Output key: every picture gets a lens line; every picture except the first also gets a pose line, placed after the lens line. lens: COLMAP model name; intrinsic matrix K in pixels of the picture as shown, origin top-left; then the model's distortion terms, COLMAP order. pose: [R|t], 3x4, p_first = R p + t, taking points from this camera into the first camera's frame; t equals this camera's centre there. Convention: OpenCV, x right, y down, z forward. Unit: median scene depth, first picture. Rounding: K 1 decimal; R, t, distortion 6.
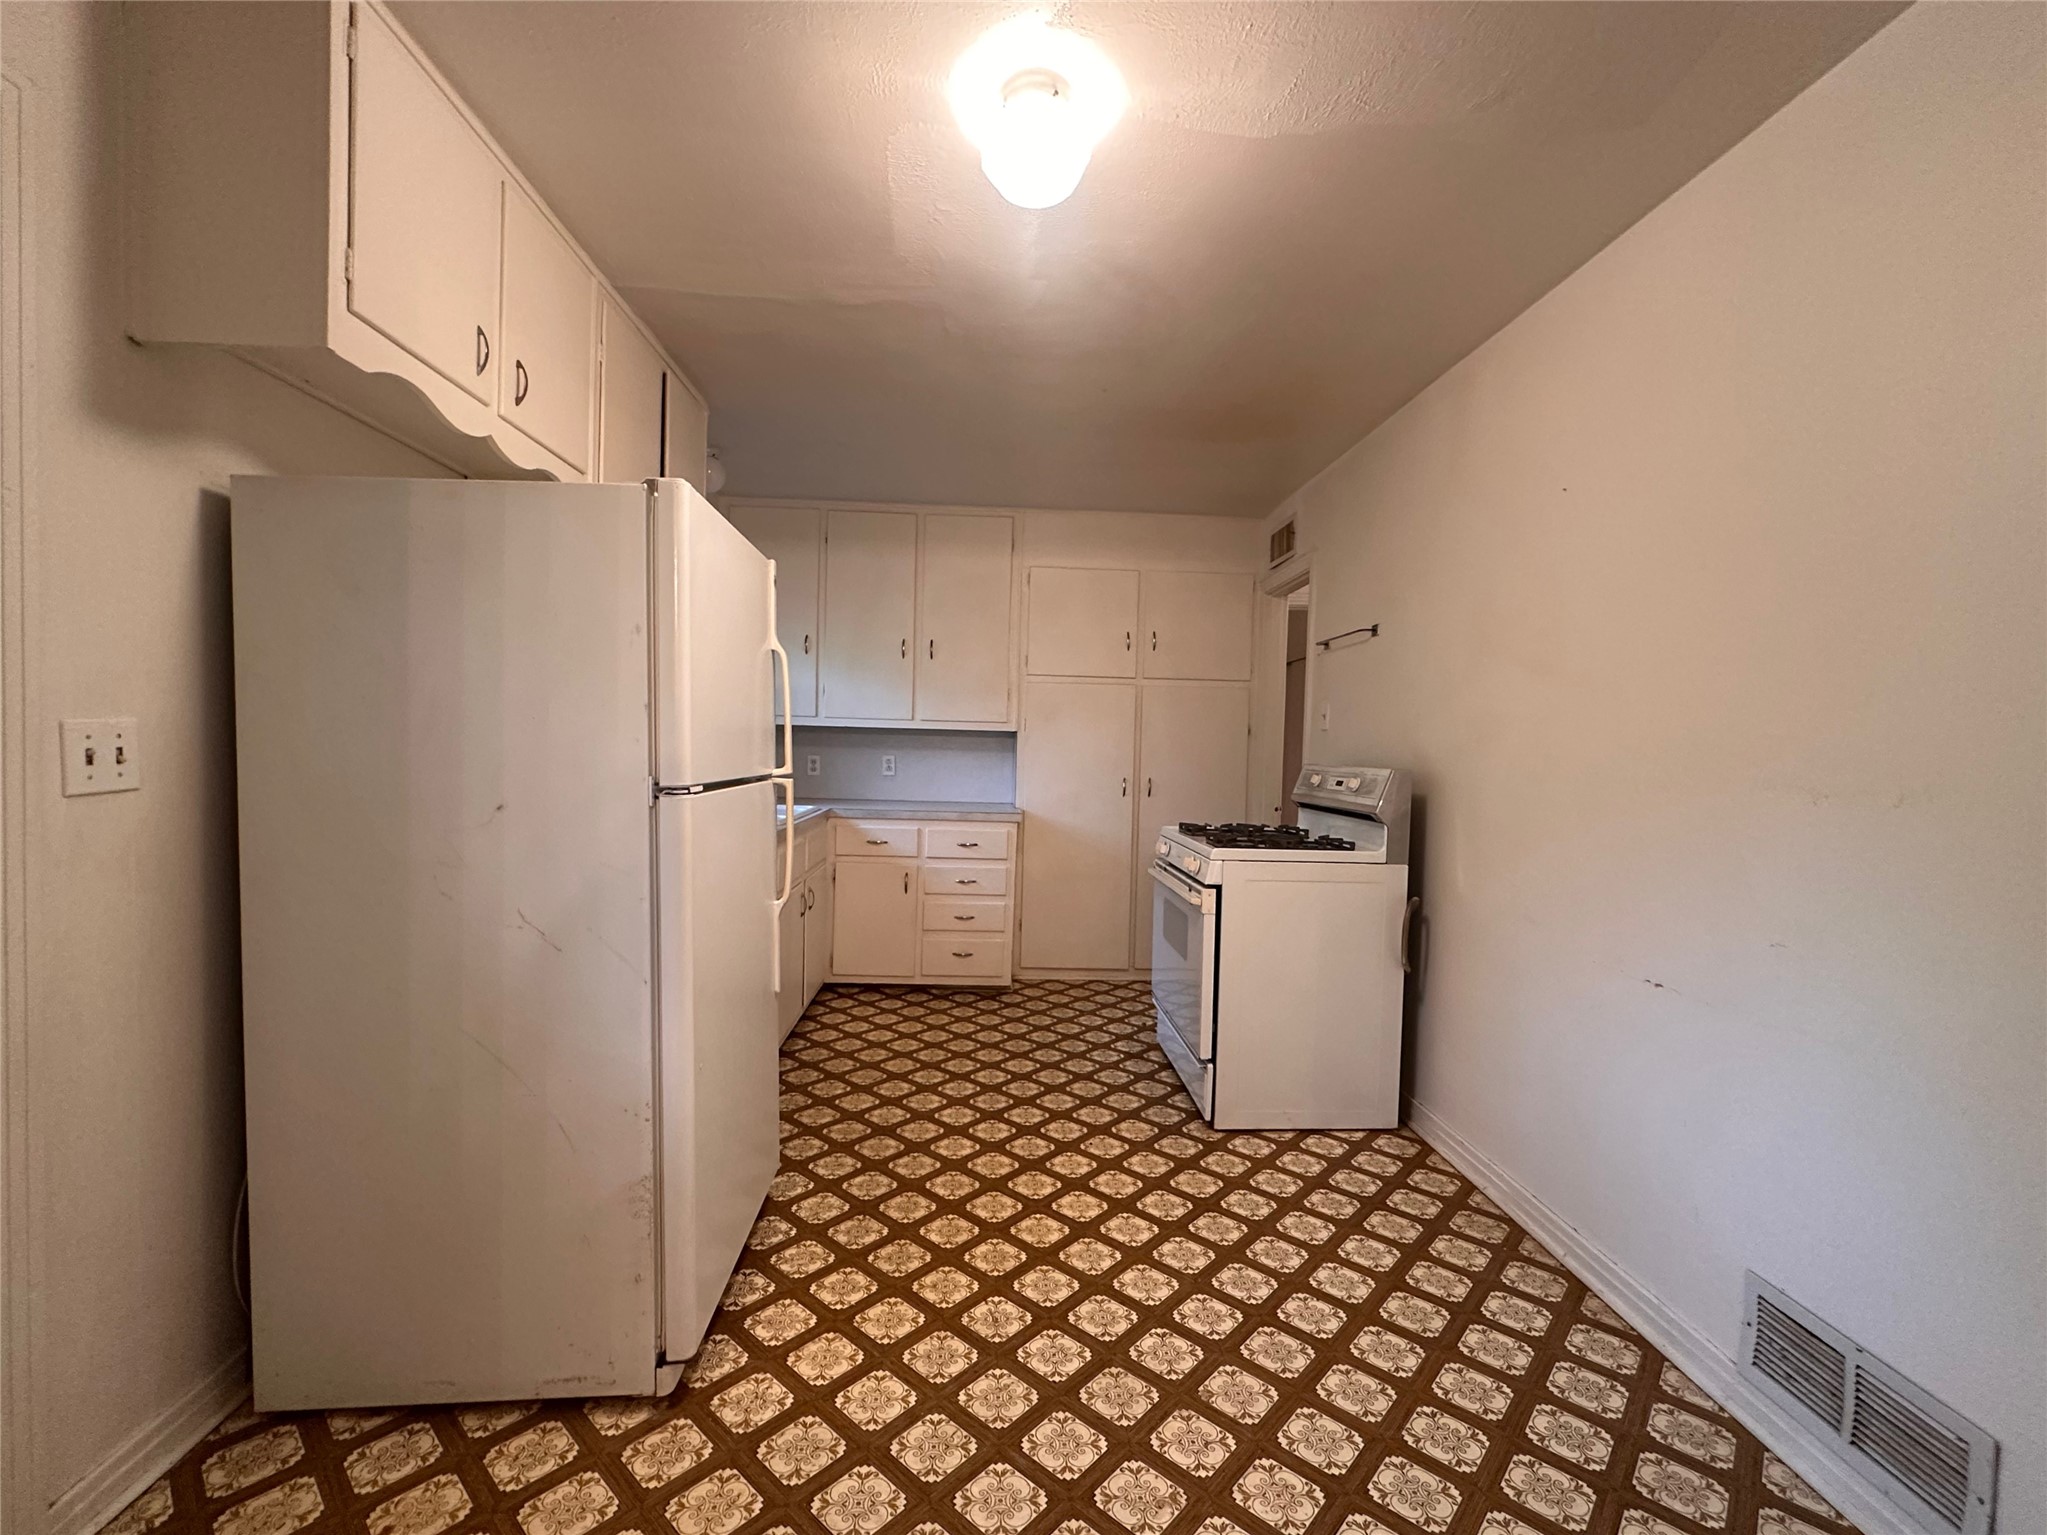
lens RADIAL K [[869.8, 0, 1018.2], [0, 869.8, 750.7], [0, 0, 1]] dist [-0.006759, 0.000925]
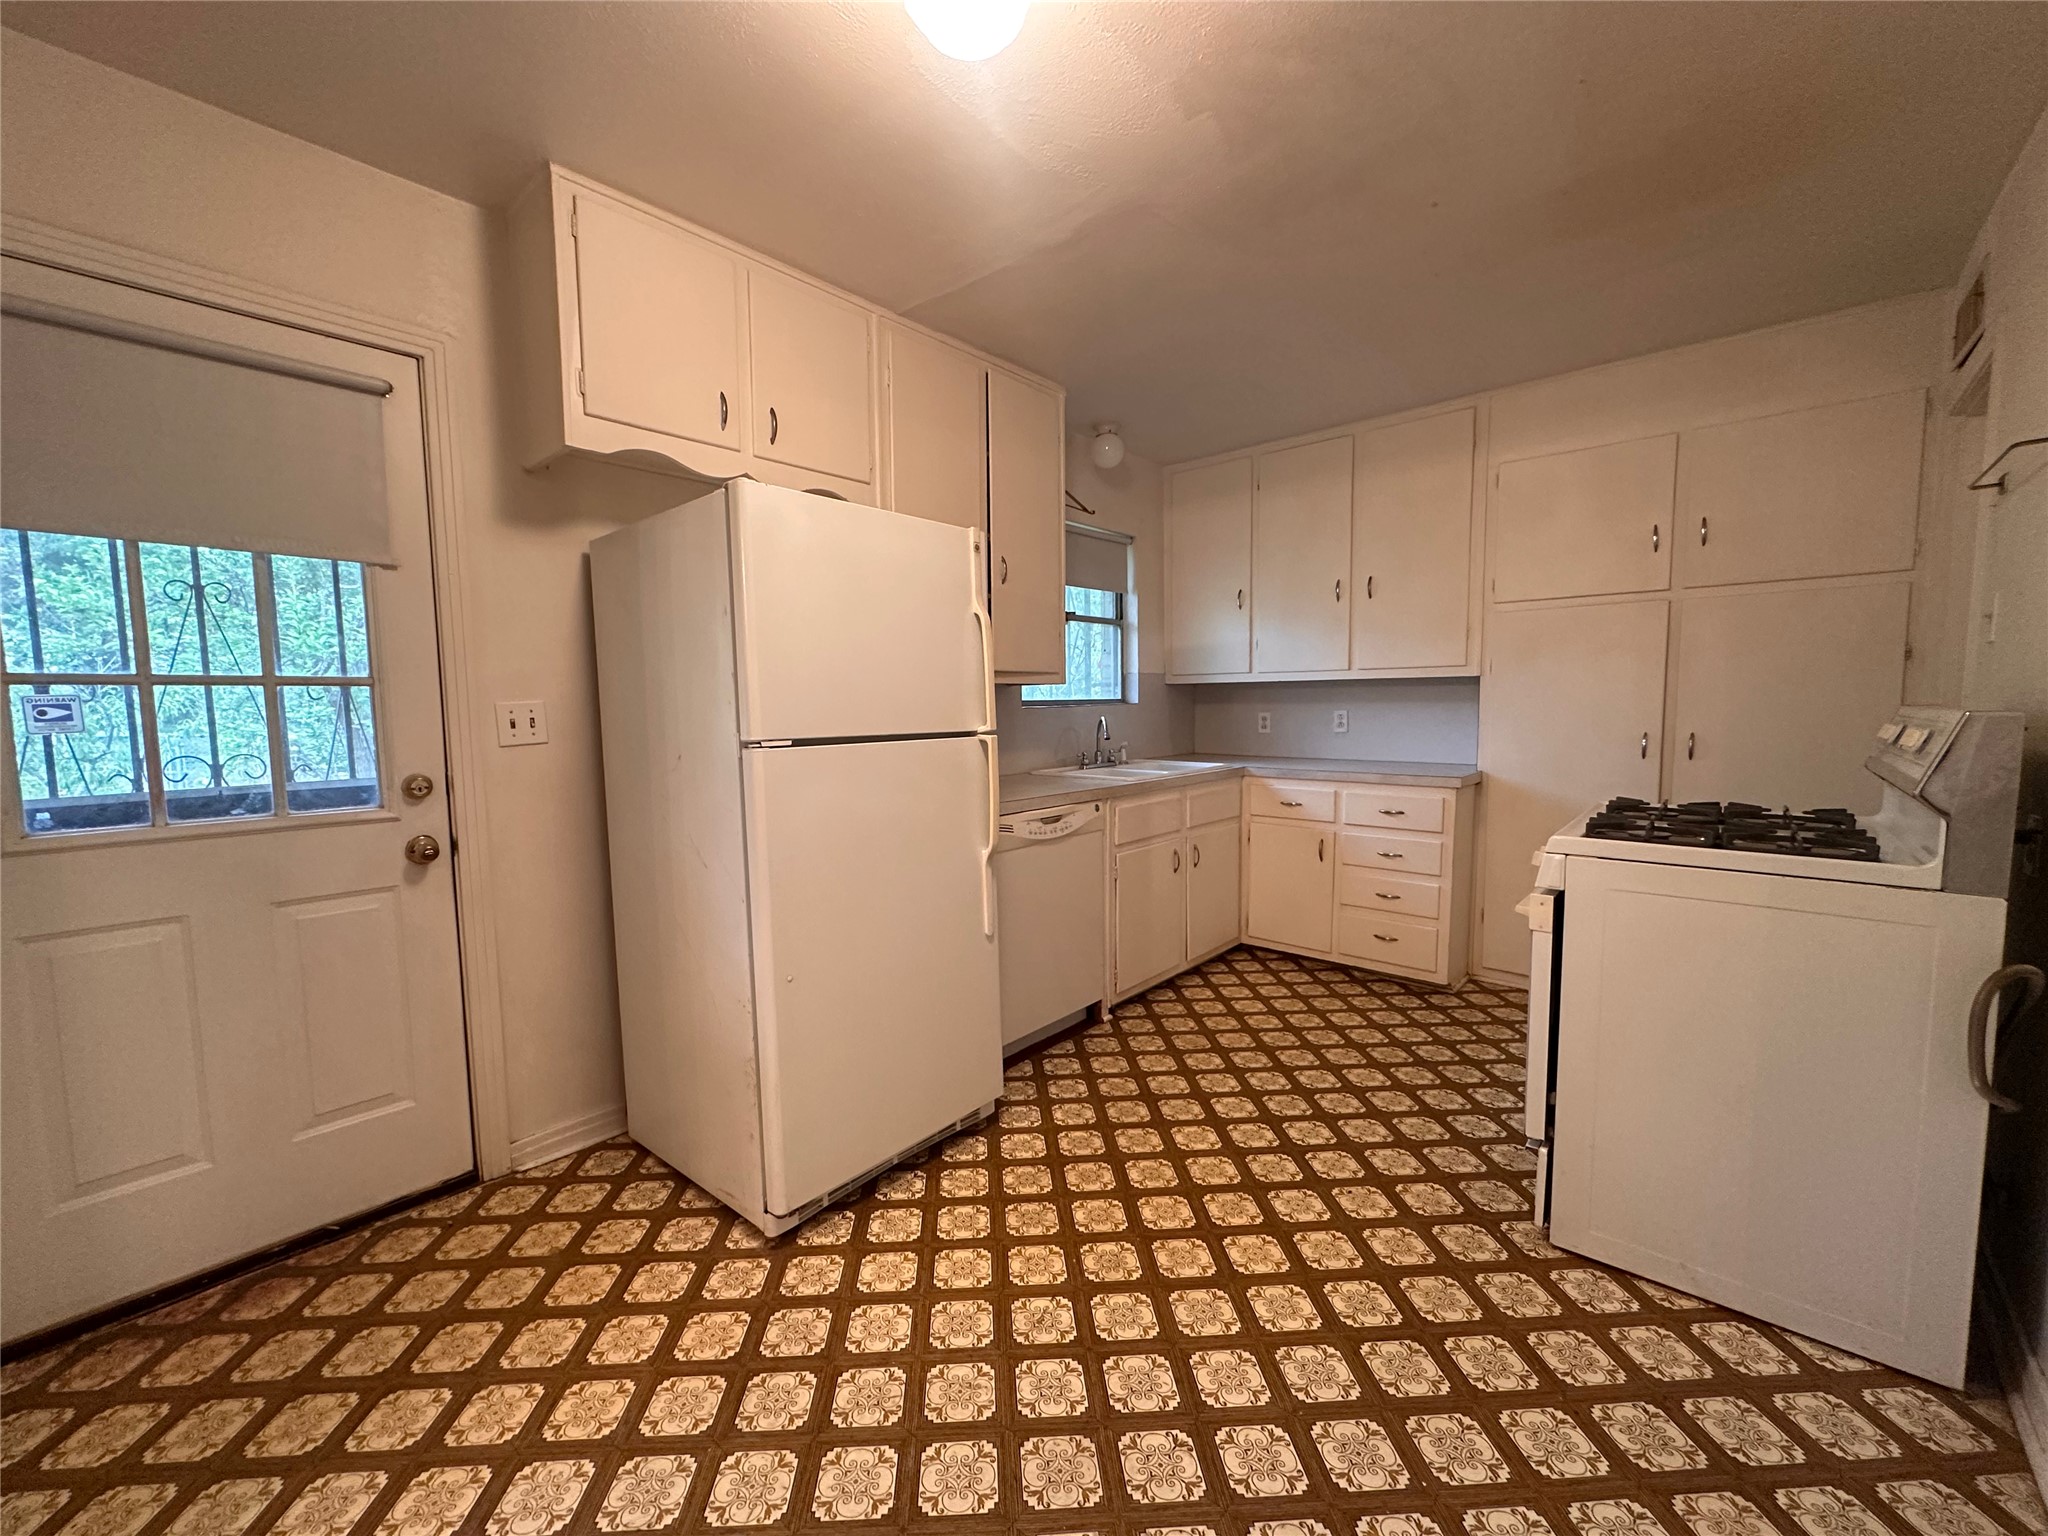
lens RADIAL K [[818.8, 0, 1029.7], [0, 818.8, 751.5], [0, 0, 1]] dist [-0.004090, 0.001154]
pose [[0.710443, 0.007145, -0.703718, 0.347811], [0.026510, 0.998967, 0.036906, 0.012723], [0.703255, -0.044875, 0.709520, 0.245403]]
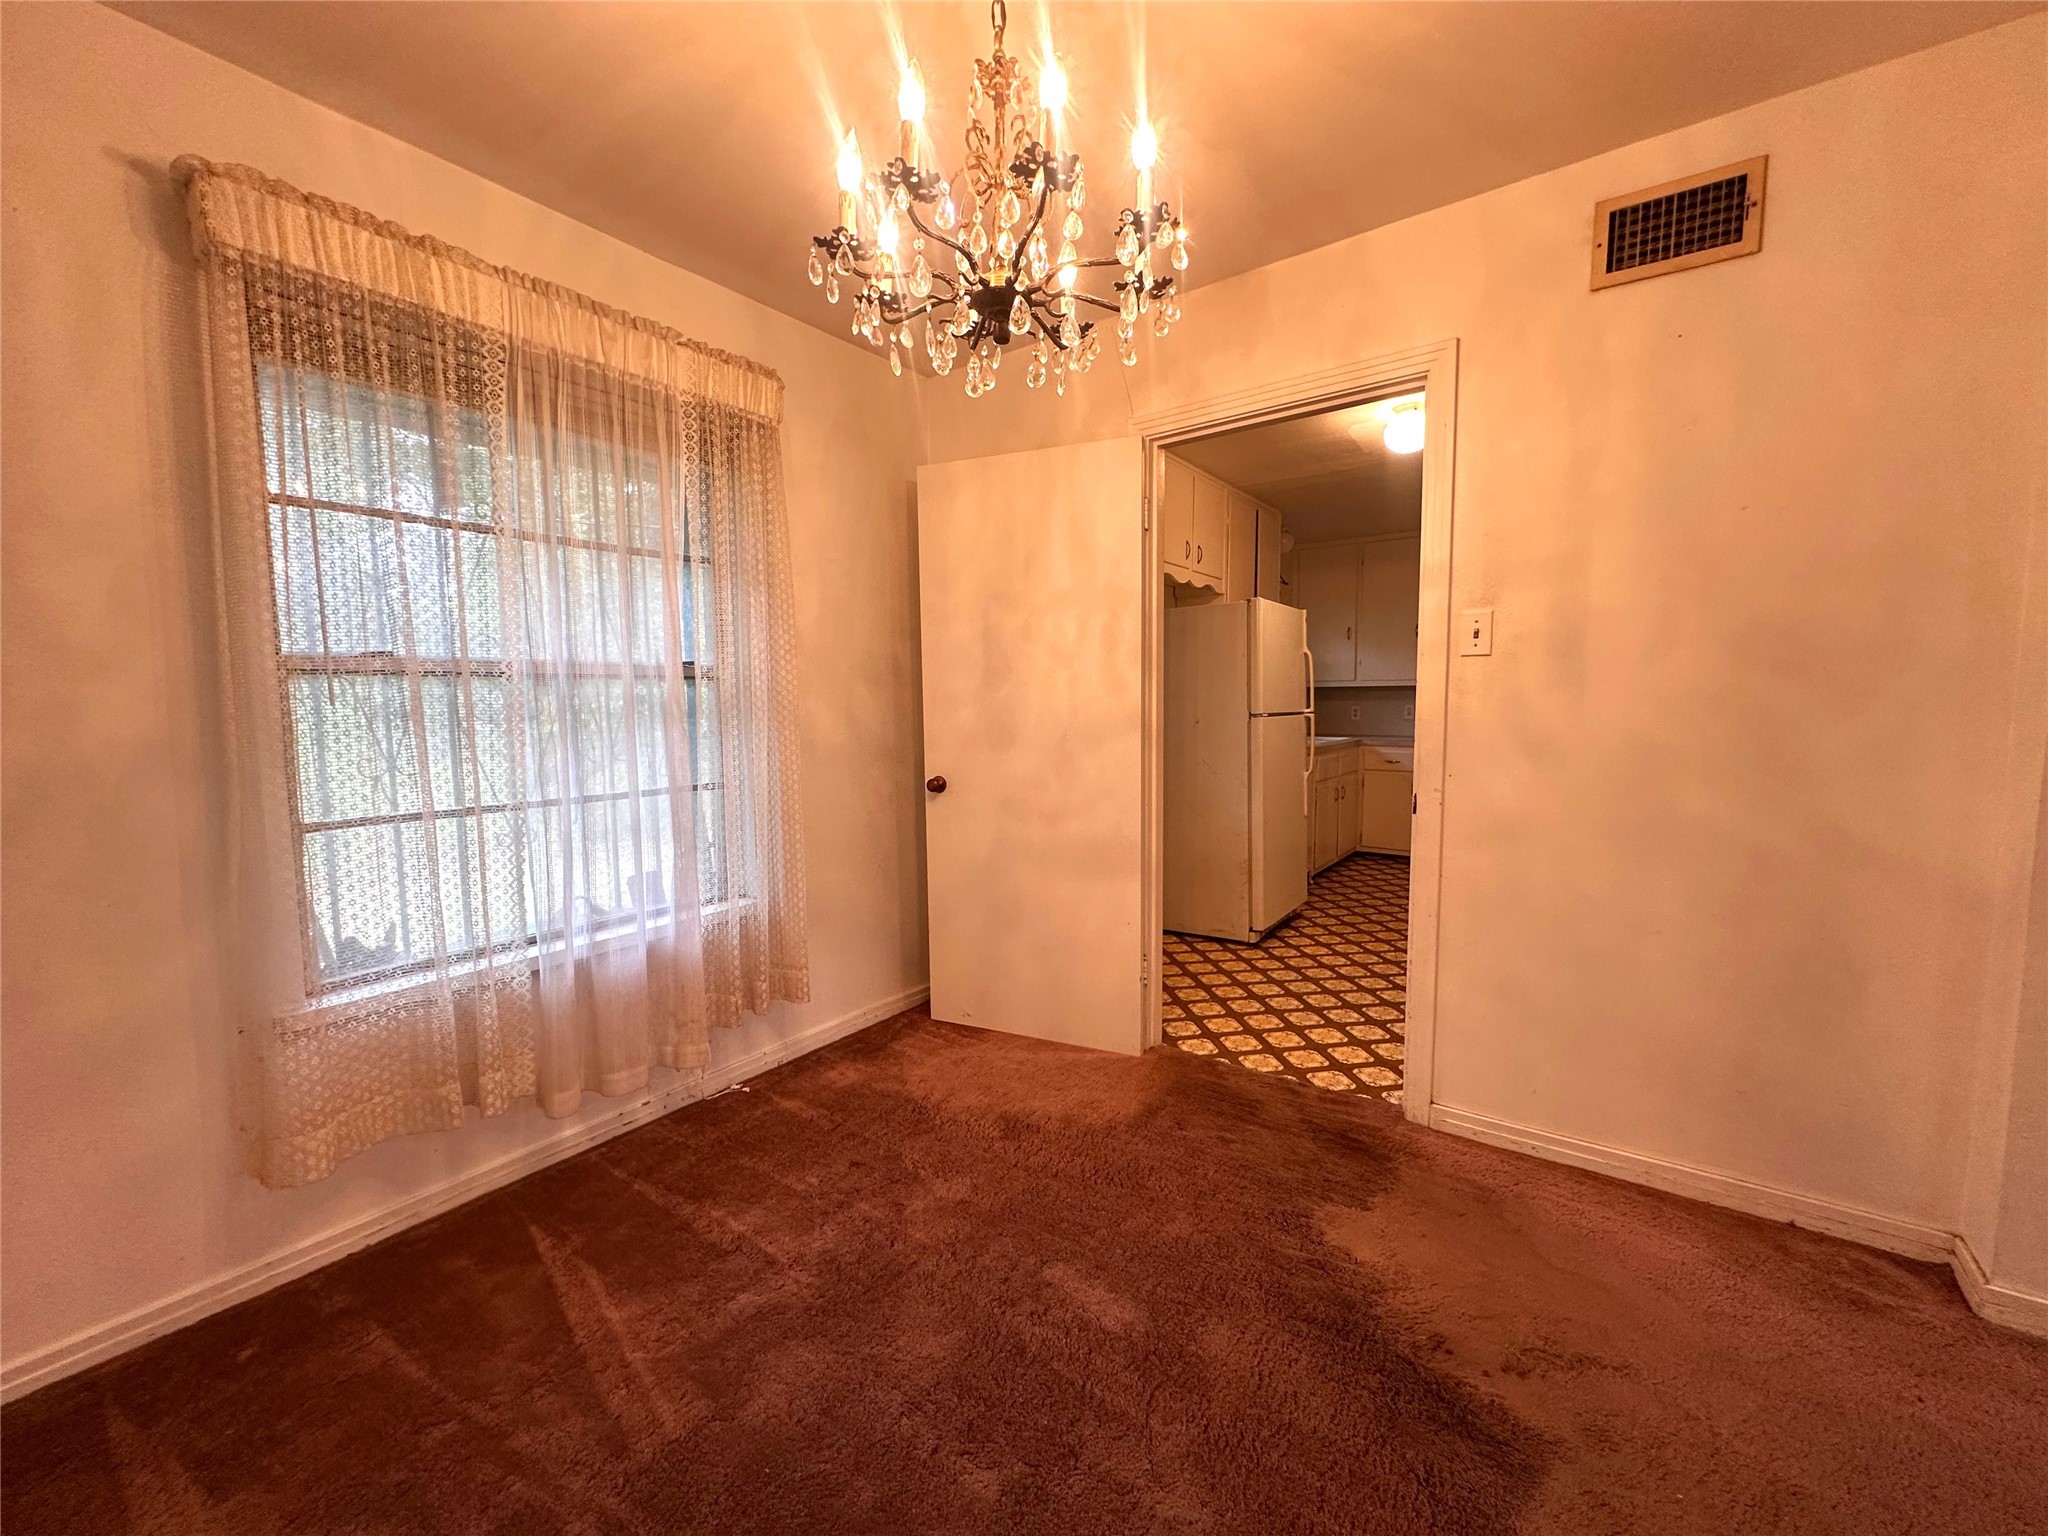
lens RADIAL K [[818.8, 0, 1028.1], [0, 818.8, 771.0], [0, 0, 1]] dist [-0.004090, 0.001154]
pose [[0.783803, 0.030550, -0.620258, 0.312099], [0.015655, 0.997500, 0.068913, 0.017114], [0.620812, -0.063724, 0.781365, -0.711746]]
